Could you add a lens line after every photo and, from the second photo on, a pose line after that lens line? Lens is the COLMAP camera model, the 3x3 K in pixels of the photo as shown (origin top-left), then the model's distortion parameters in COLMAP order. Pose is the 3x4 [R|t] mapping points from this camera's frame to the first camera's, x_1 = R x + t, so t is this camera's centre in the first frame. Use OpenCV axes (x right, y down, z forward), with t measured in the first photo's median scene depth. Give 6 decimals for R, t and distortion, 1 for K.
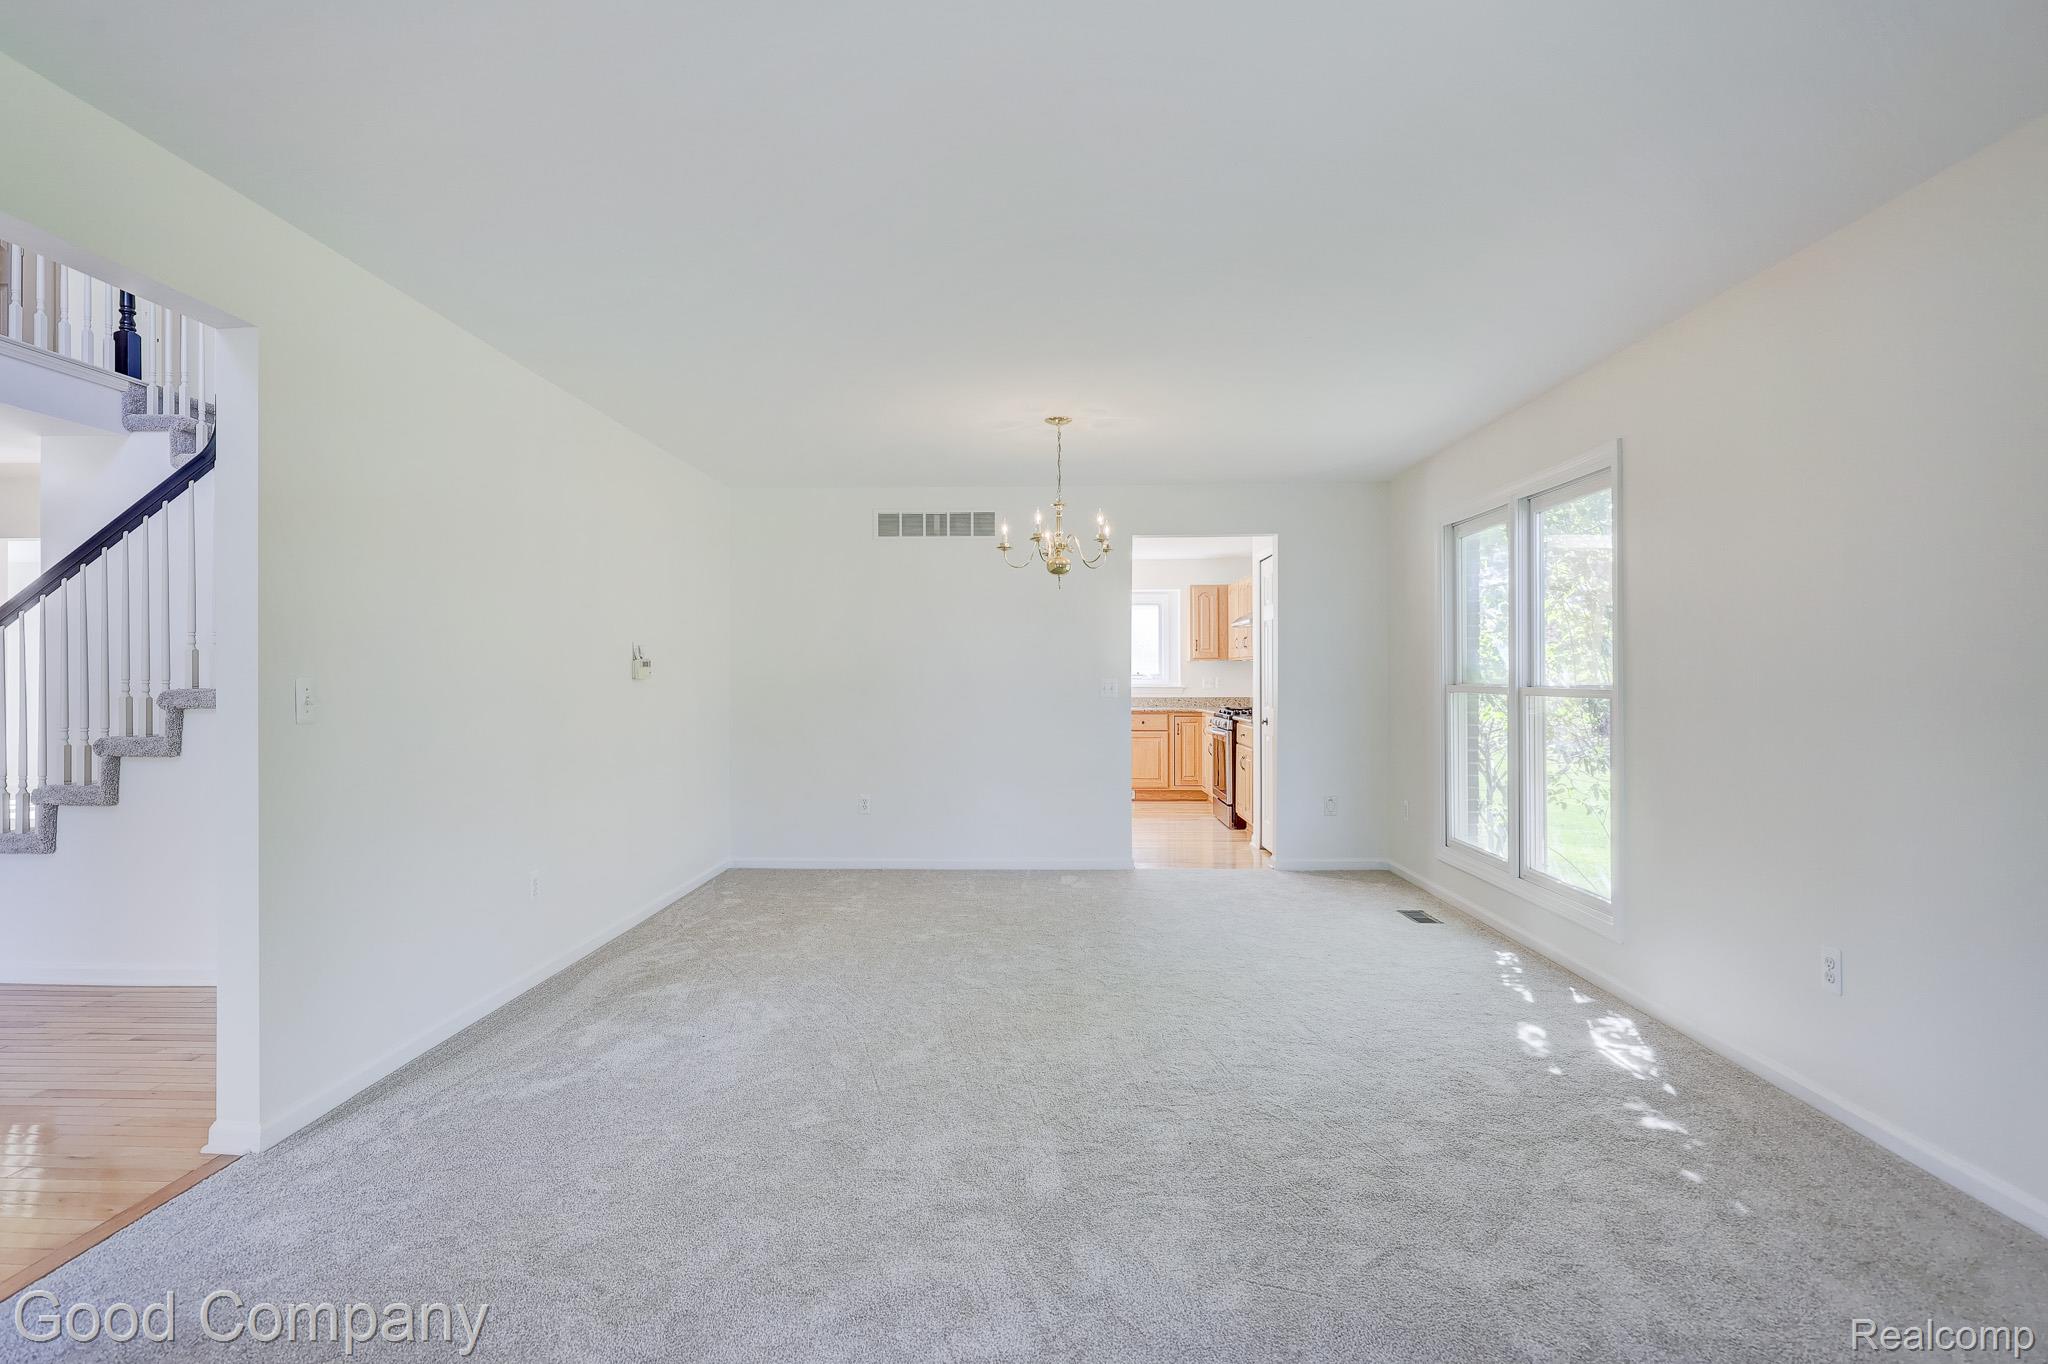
lens RADIAL K [[1035.9, 0, 1013.0], [0, 1035.9, 670.7], [0, 0, 1]] dist [0.004623, 0.000722]
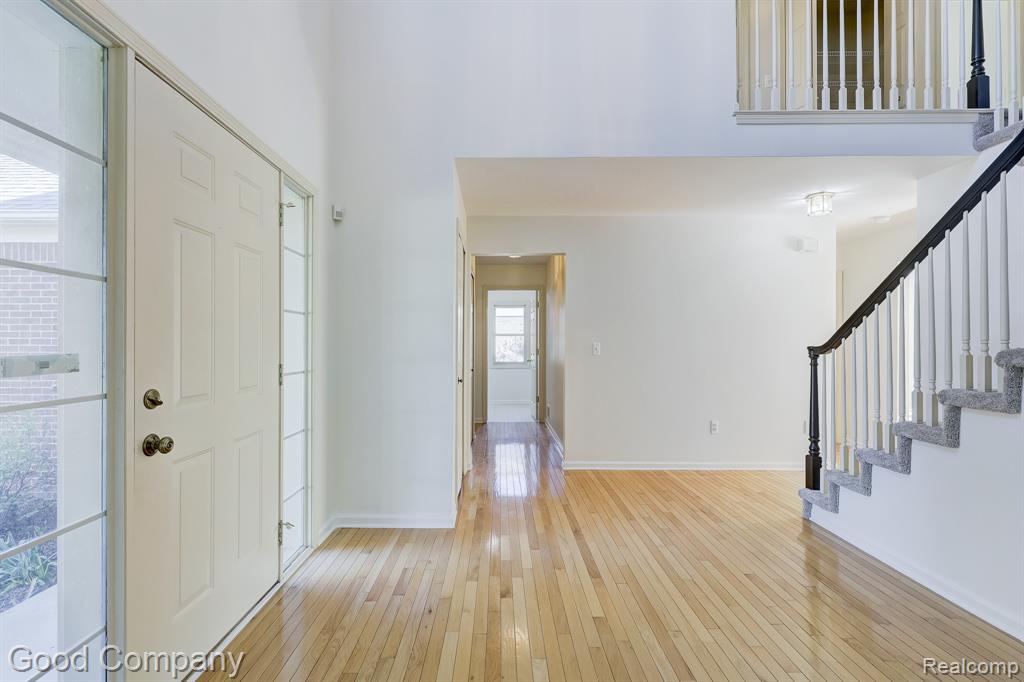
lens RADIAL K [[460.0, 0, 501.9], [0, 460.0, 347.9], [0, 0, 1]] dist [-0.008282, 0.000307]
pose [[0.031035, 0.003769, -0.999511, -0.367820], [0.005537, 0.999977, 0.003942, 0.012631], [0.999503, -0.005656, 0.031014, 0.474247]]
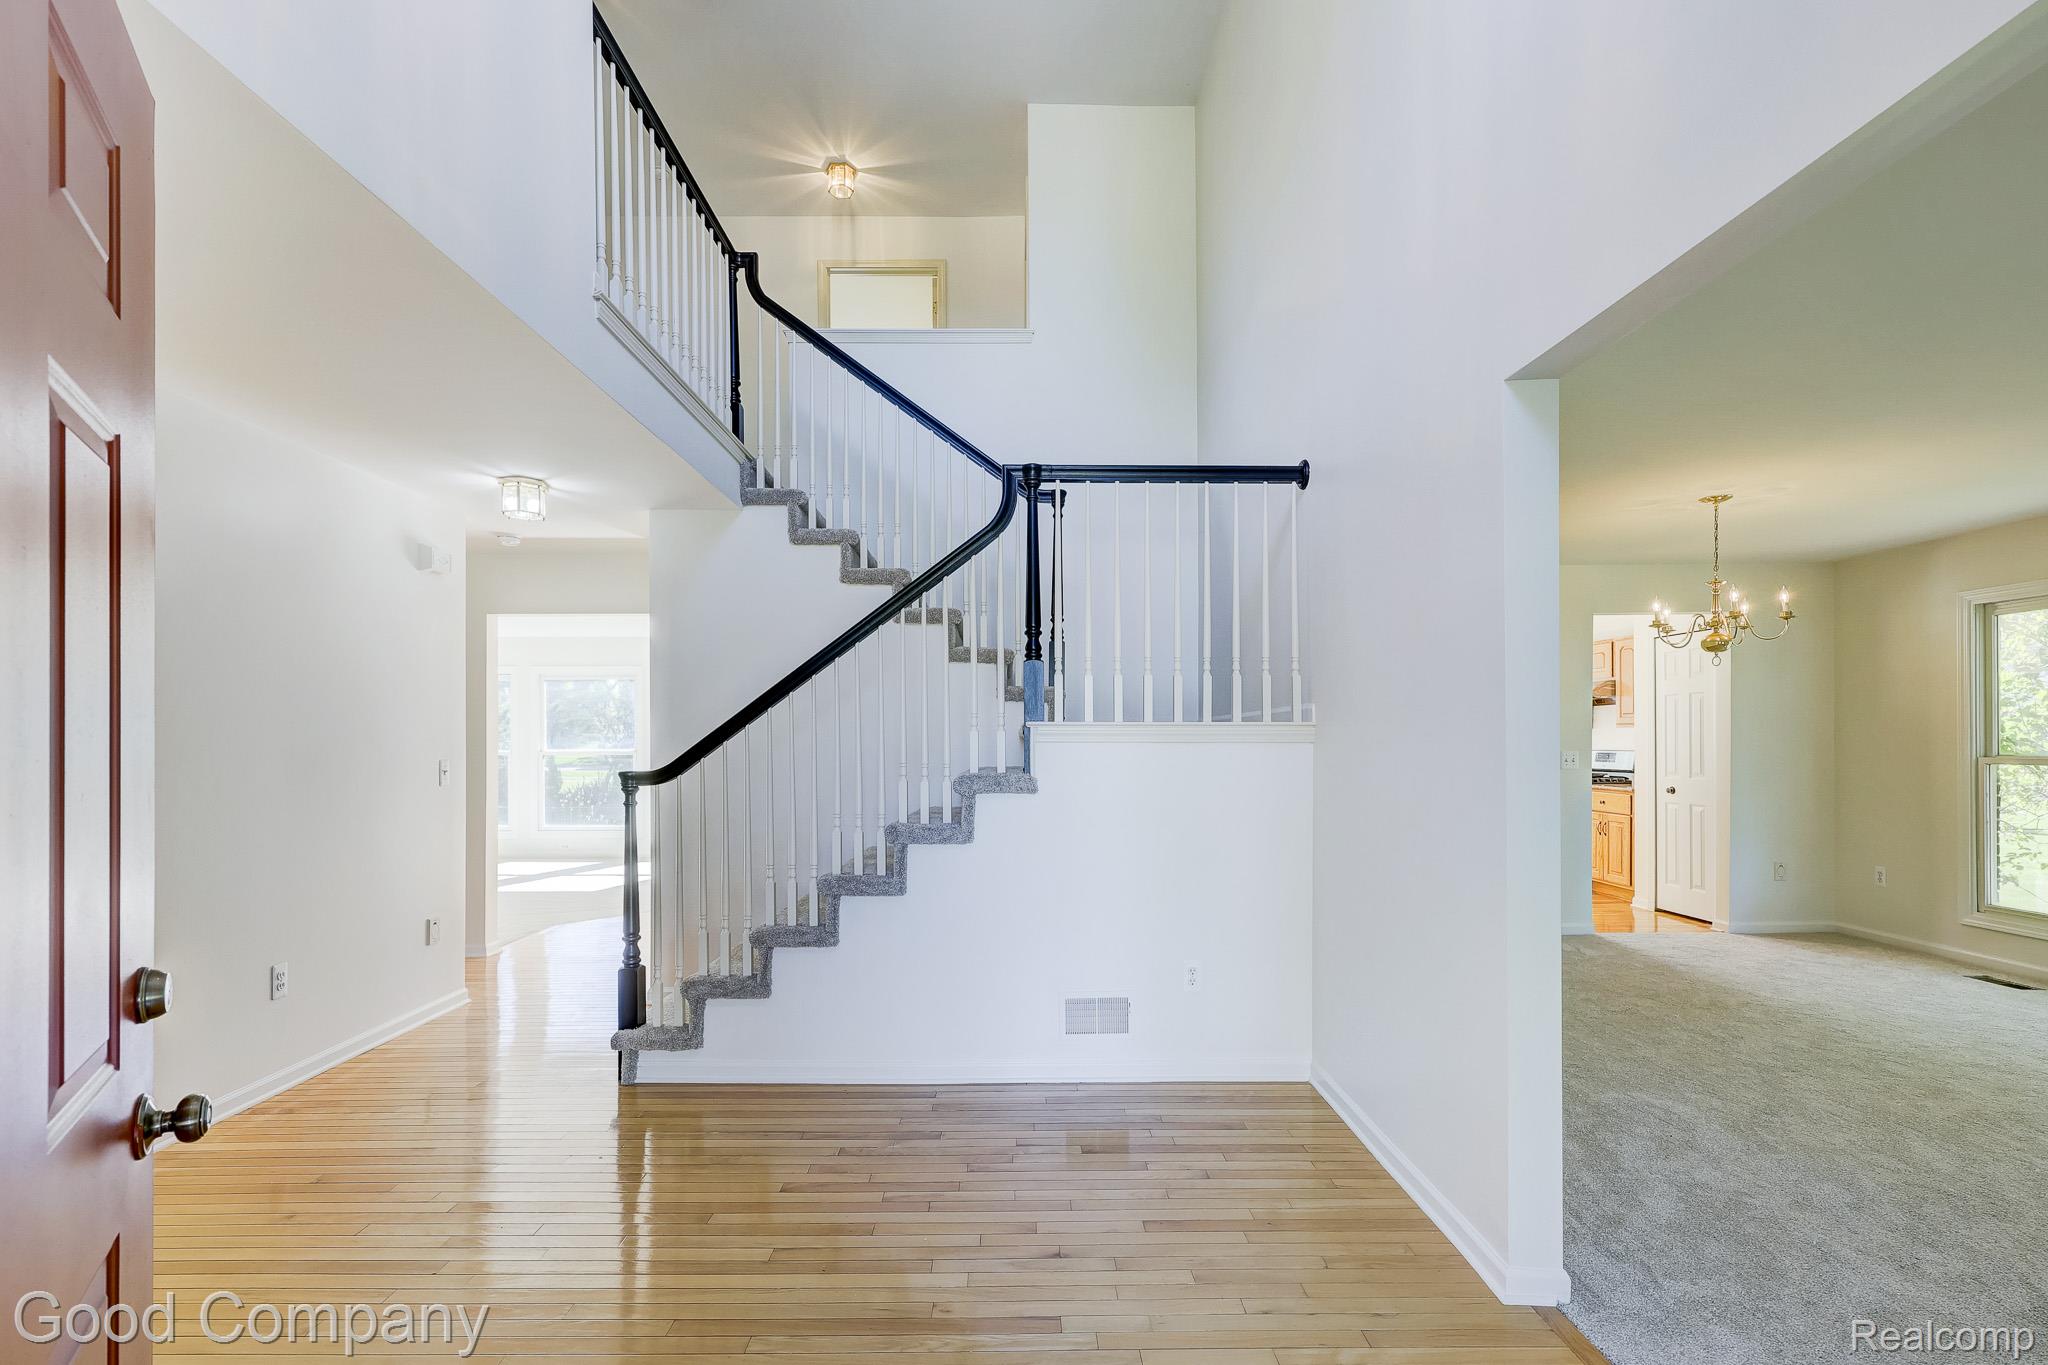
lens RADIAL K [[919.9, 0, 993.7], [0, 919.9, 742.4], [0, 0, 1]] dist [-0.008282, 0.000307]
pose [[0.999337, -0.004216, 0.036160, -0.802352], [0.003976, 0.999970, 0.006720, -0.014928], [-0.036187, -0.006572, 0.999323, 0.156362]]
